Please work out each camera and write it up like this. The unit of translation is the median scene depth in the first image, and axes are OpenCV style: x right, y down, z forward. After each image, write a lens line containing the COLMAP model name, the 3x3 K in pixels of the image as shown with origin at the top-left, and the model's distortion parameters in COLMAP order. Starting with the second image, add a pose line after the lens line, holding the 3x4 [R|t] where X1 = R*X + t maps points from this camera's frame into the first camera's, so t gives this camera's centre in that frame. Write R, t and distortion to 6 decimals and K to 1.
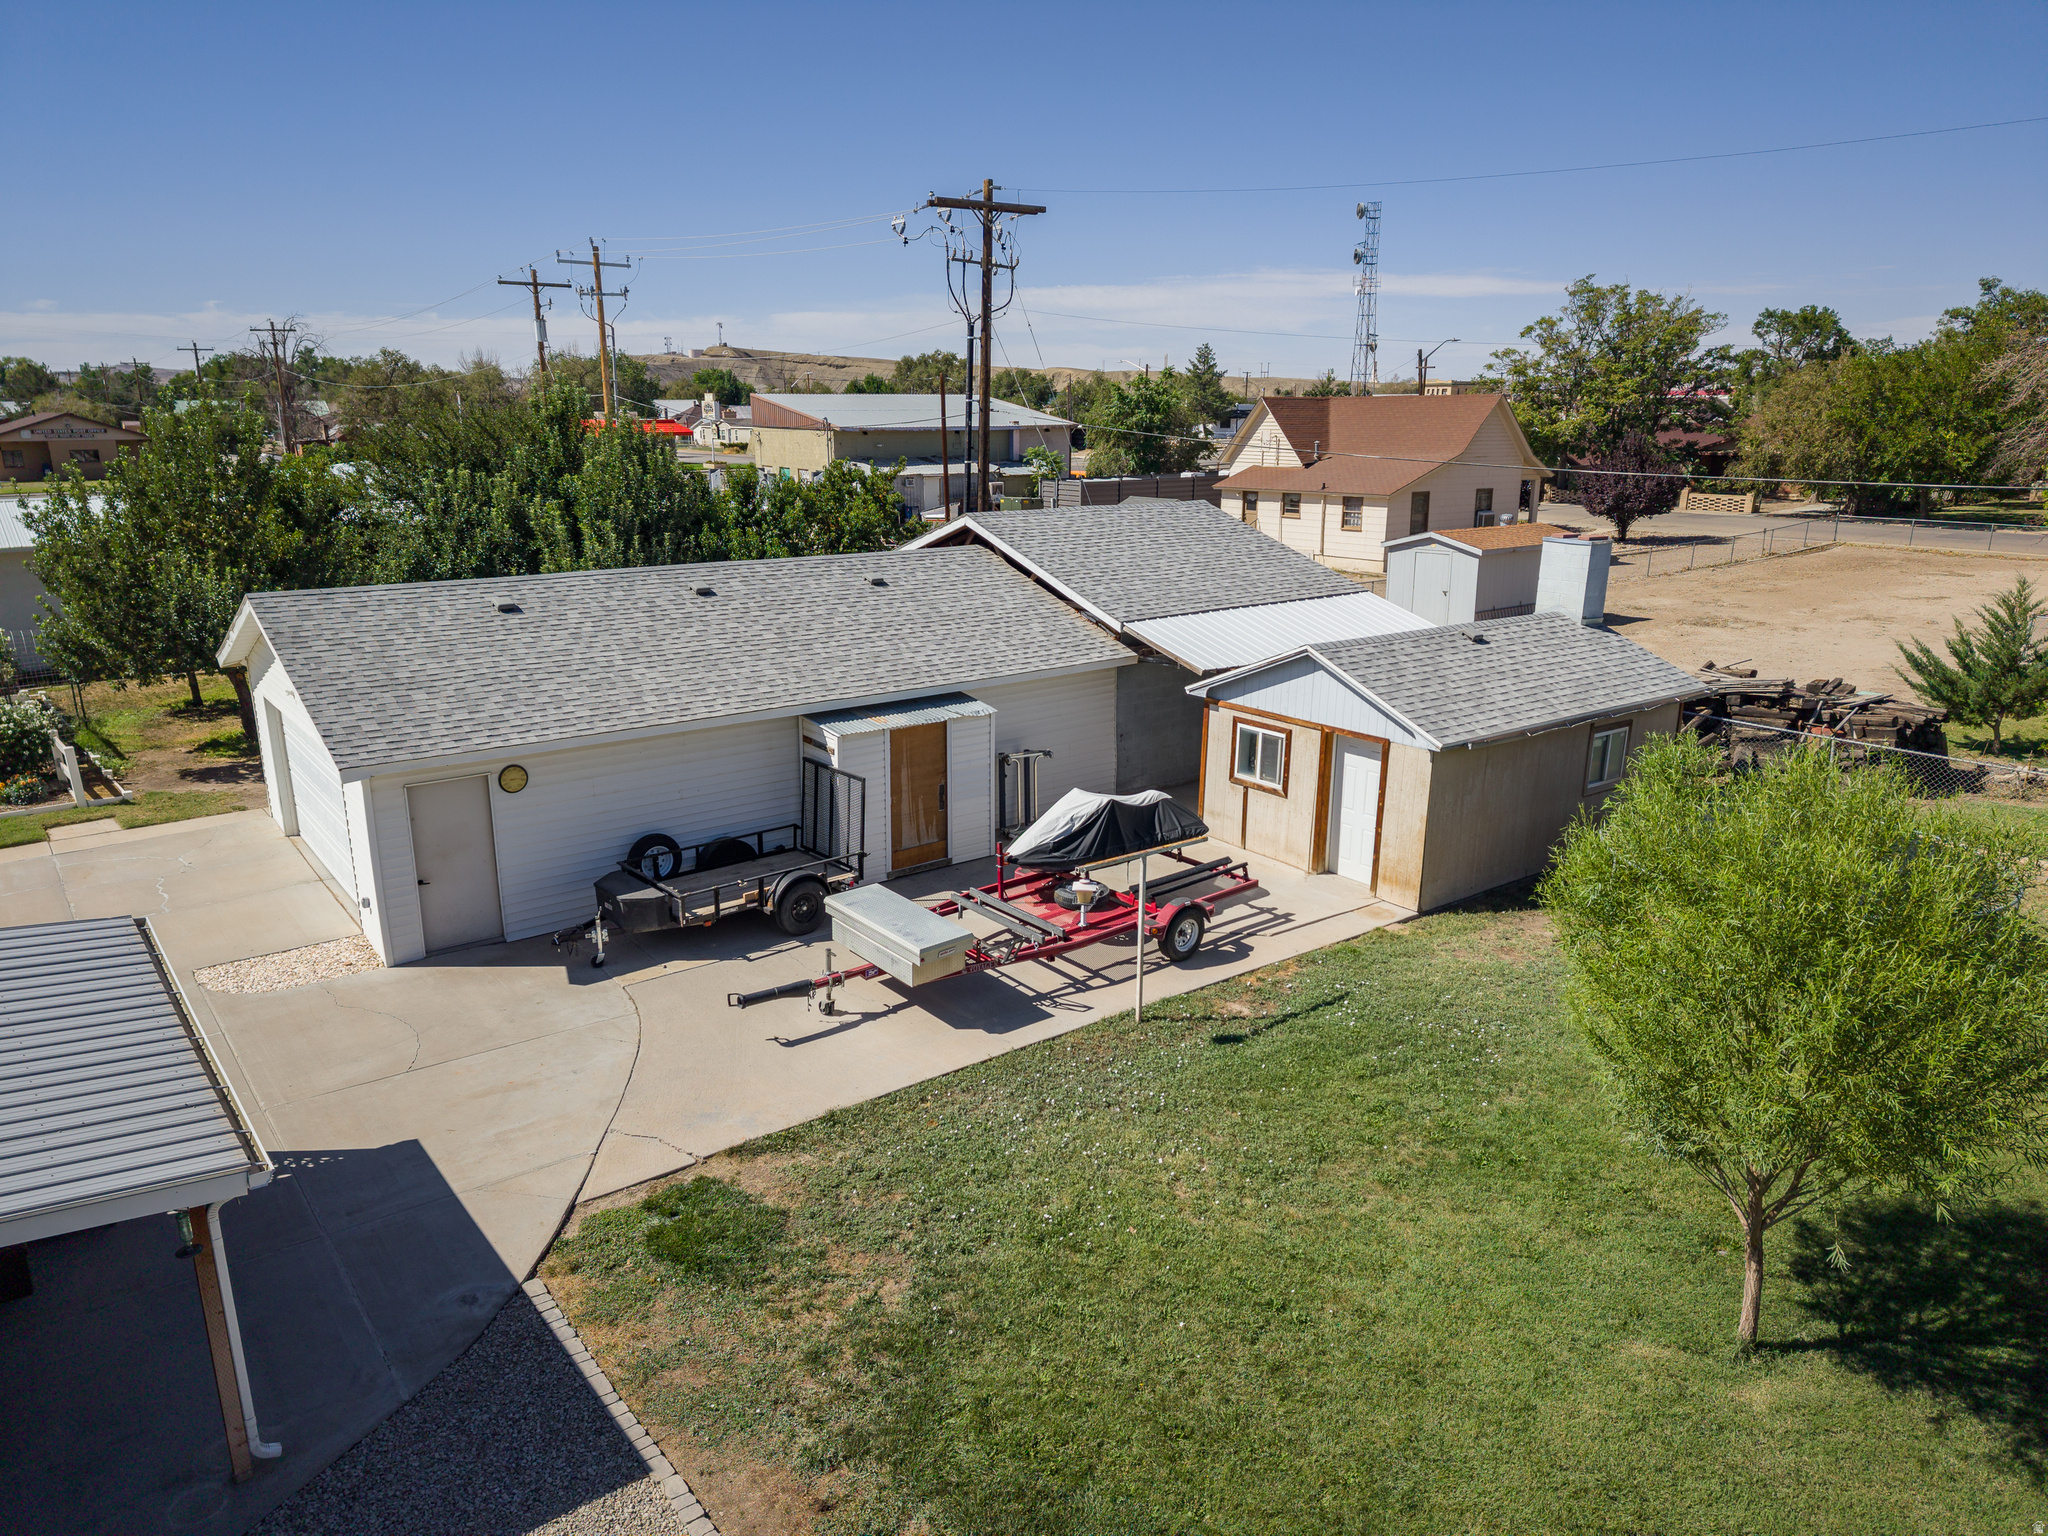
lens RADIAL K [[1358.2, 0, 1035.6], [0, 1358.2, 771.8], [0, 0, 1]] dist [0.013547, -0.000370]
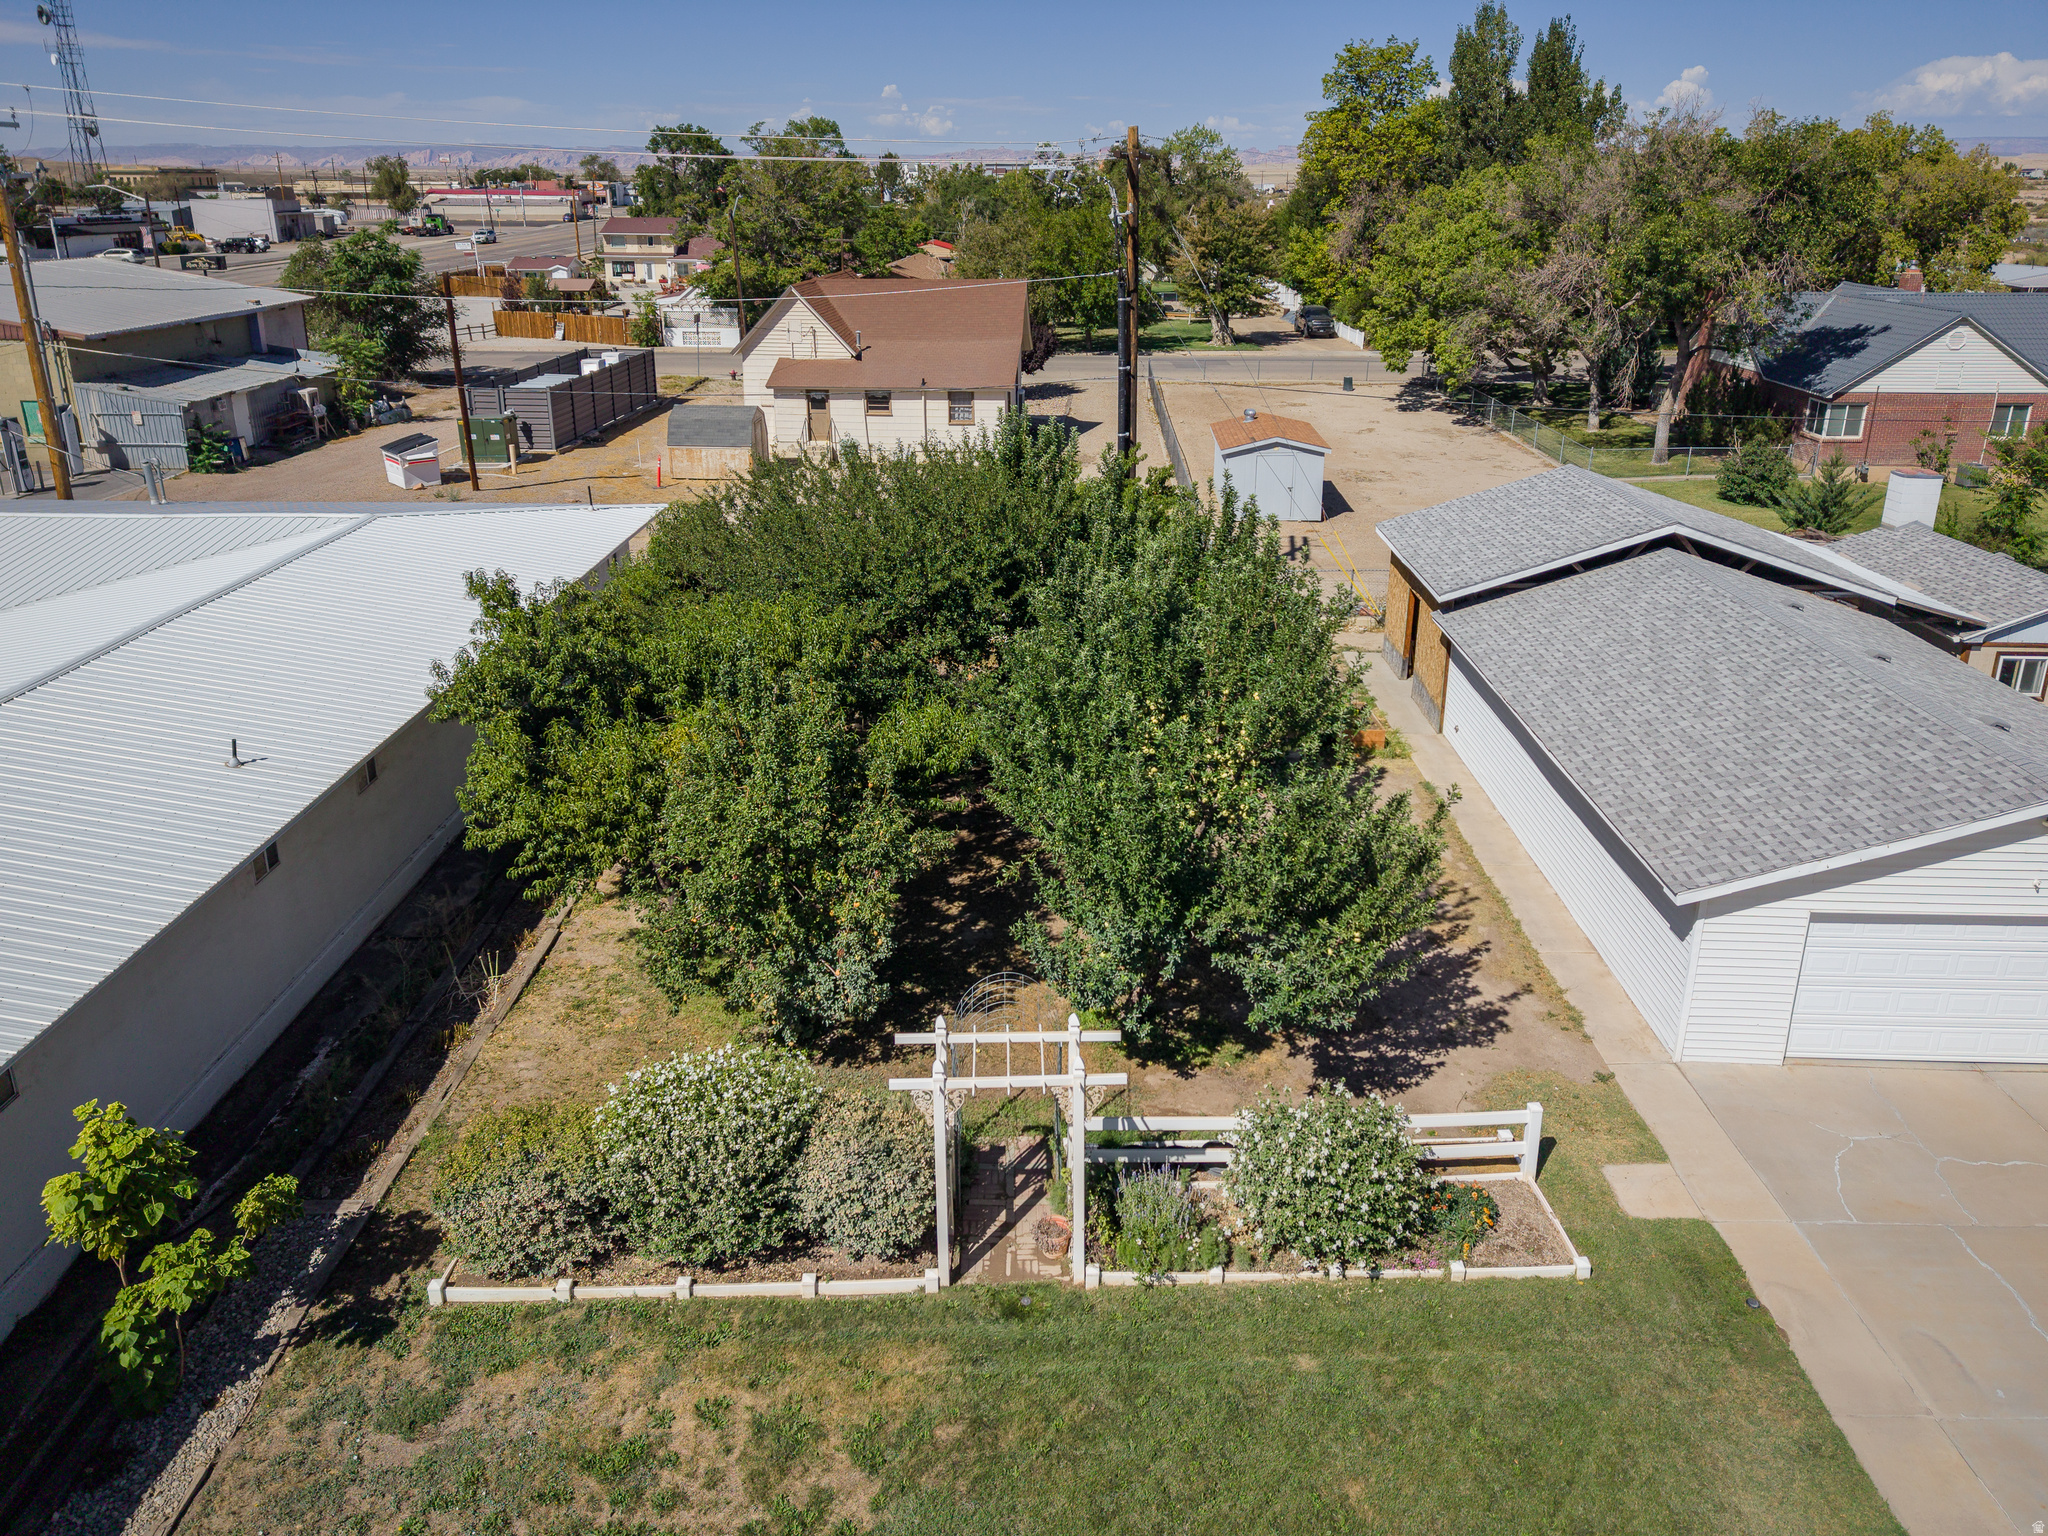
lens RADIAL K [[1437.6, 0, 1019.8], [0, 1437.6, 619.9], [0, 0, 1]] dist [0.016928, -0.002155]
pose [[0.641943, -0.216129, 0.735662, -1.415376], [0.193464, 0.974064, 0.117351, -0.401471], [-0.741944, 0.066991, 0.667106, 0.729385]]
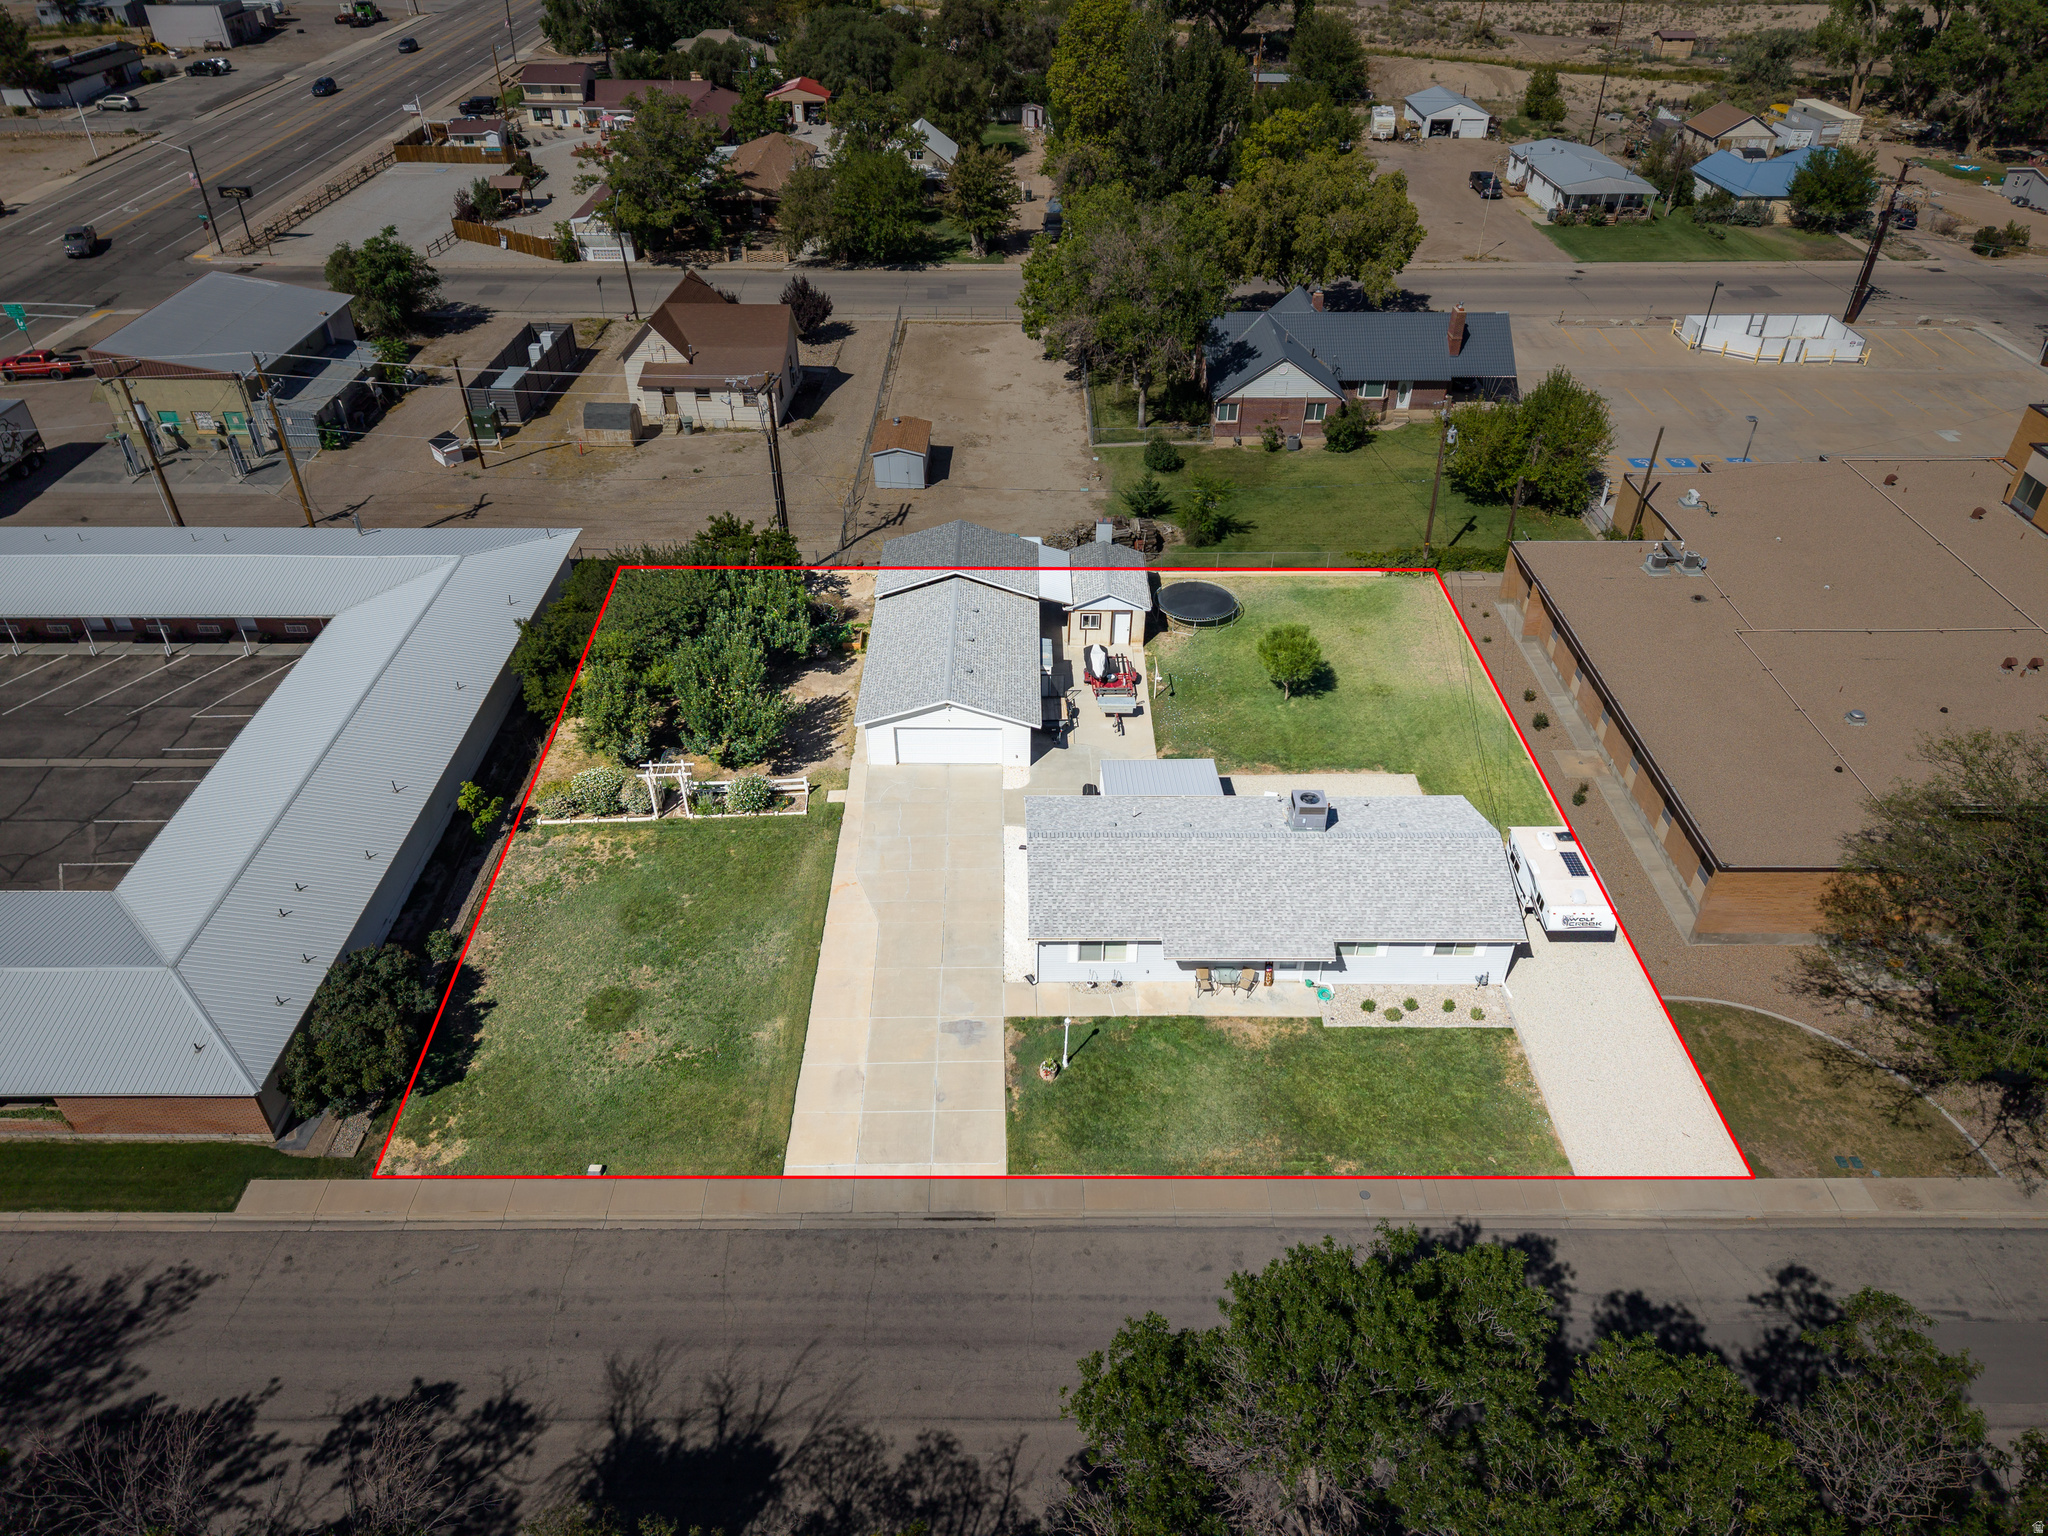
lens RADIAL K [[1374.1, 0, 1018.8], [0, 1374.1, 762.2], [0, 0, 1]] dist [0.012487, -0.005626]
pose [[0.622231, -0.450878, 0.639951, -2.325126], [0.197628, 0.881475, 0.428888, -1.214041], [-0.757477, -0.140396, 0.637587, -1.175106]]
